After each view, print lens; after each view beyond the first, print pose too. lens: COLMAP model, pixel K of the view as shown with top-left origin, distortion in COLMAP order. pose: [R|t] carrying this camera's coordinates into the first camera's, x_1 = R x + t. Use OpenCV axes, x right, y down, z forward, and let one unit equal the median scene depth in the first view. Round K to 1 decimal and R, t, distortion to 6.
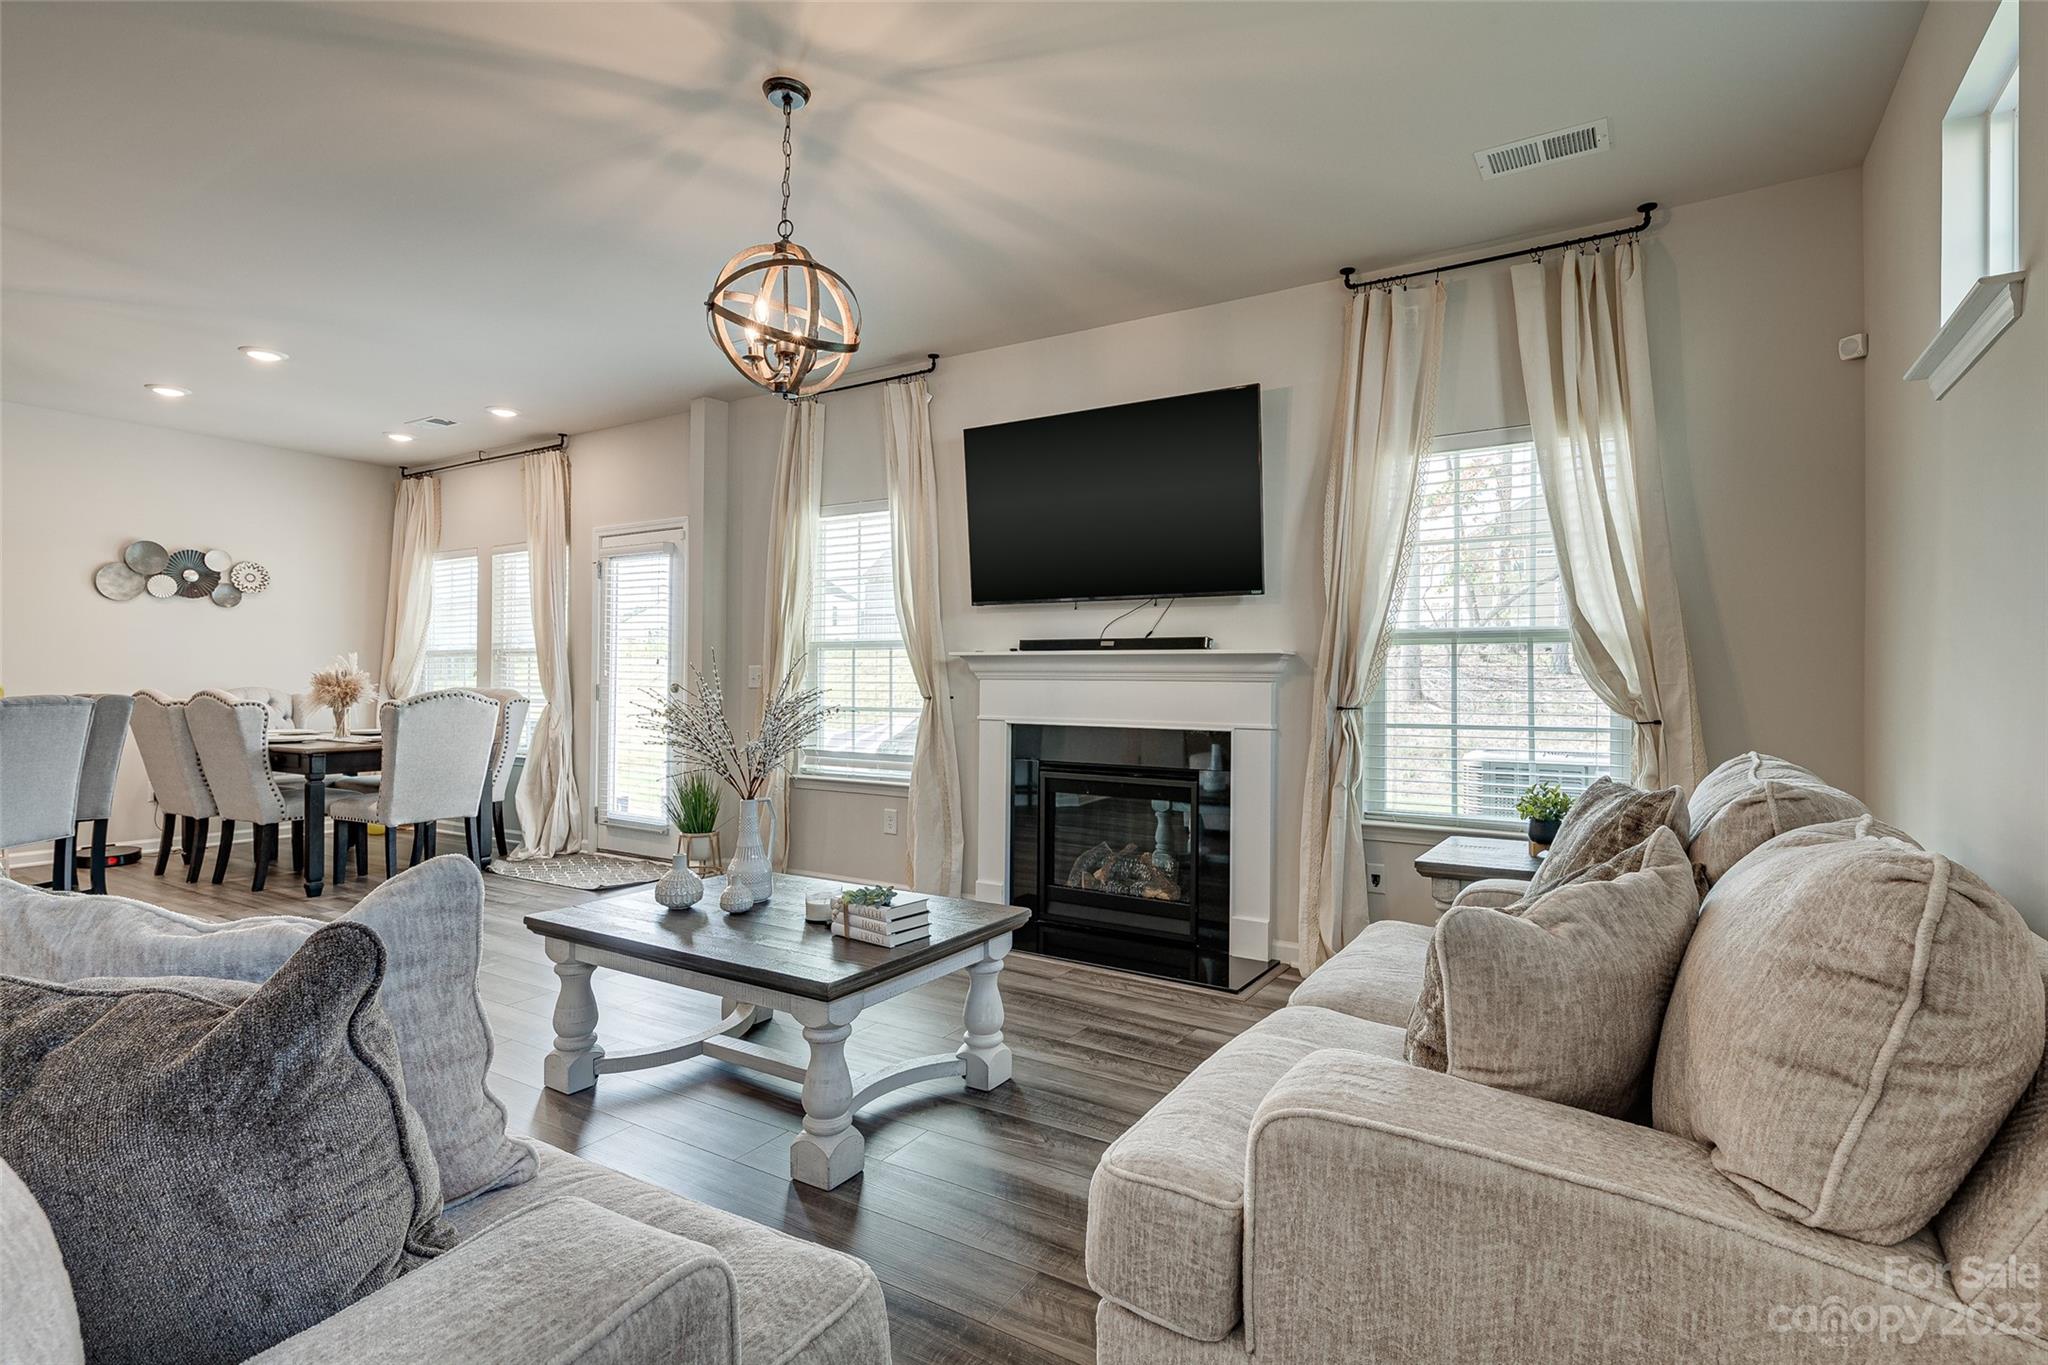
lens RADIAL K [[998.2, 0, 1033.0], [0, 998.2, 676.0], [0, 0, 1]] dist [0.022391, -0.012654]
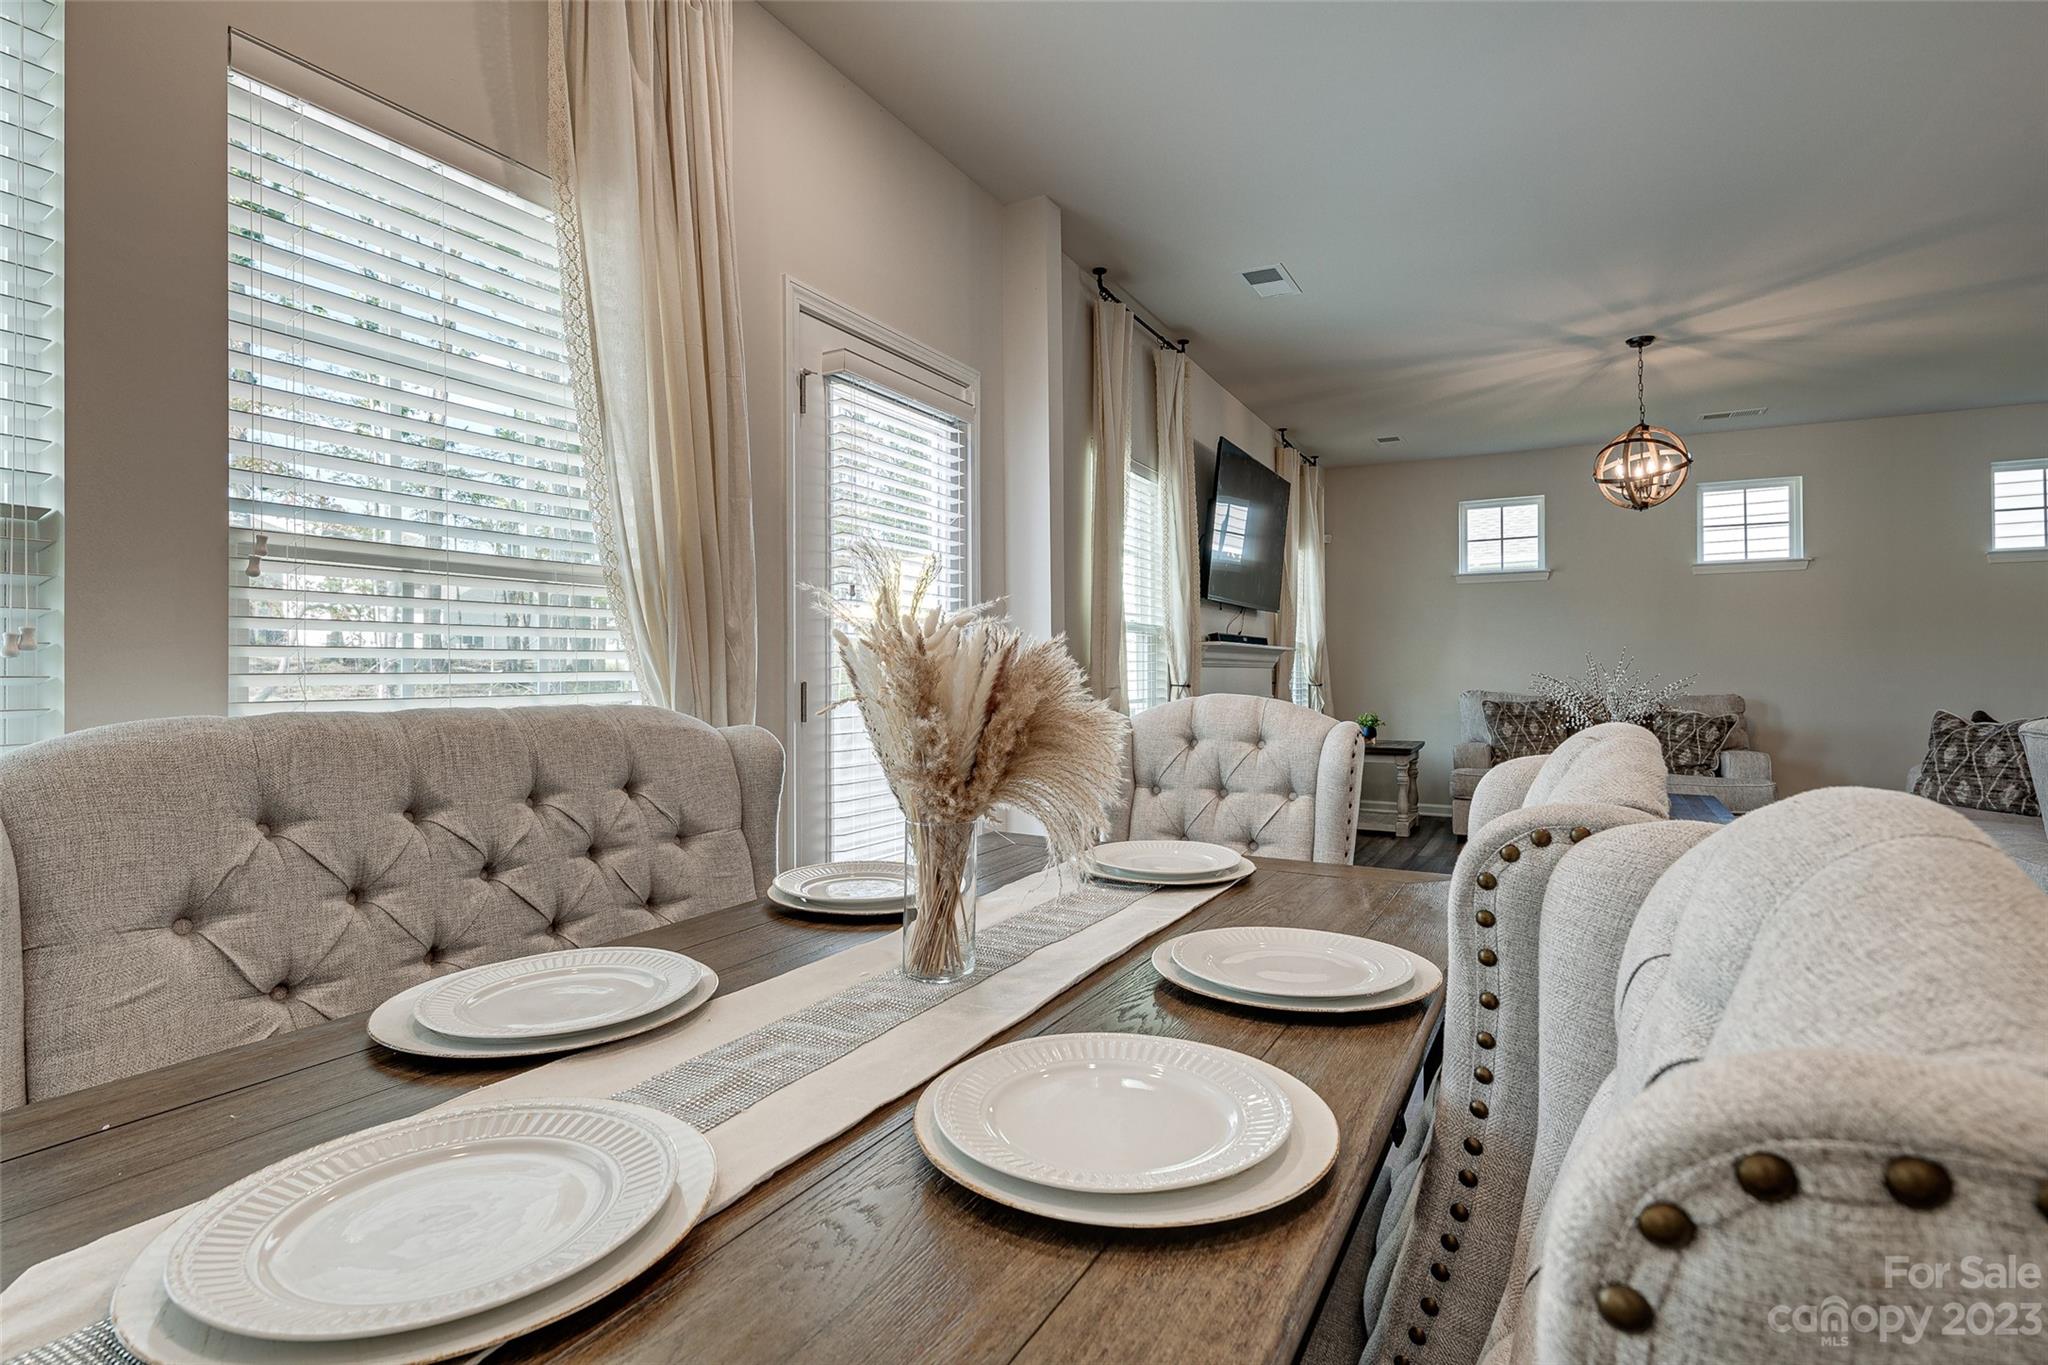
lens RADIAL K [[1005.1, 0, 1029.0], [0, 1005.1, 667.3], [0, 0, 1]] dist [0.018780, -0.009511]
pose [[-0.070143, -0.003763, 0.997530, -1.219859], [-0.004851, 0.999982, 0.003432, 0.001056], [-0.997525, -0.004598, -0.070160, 1.369402]]
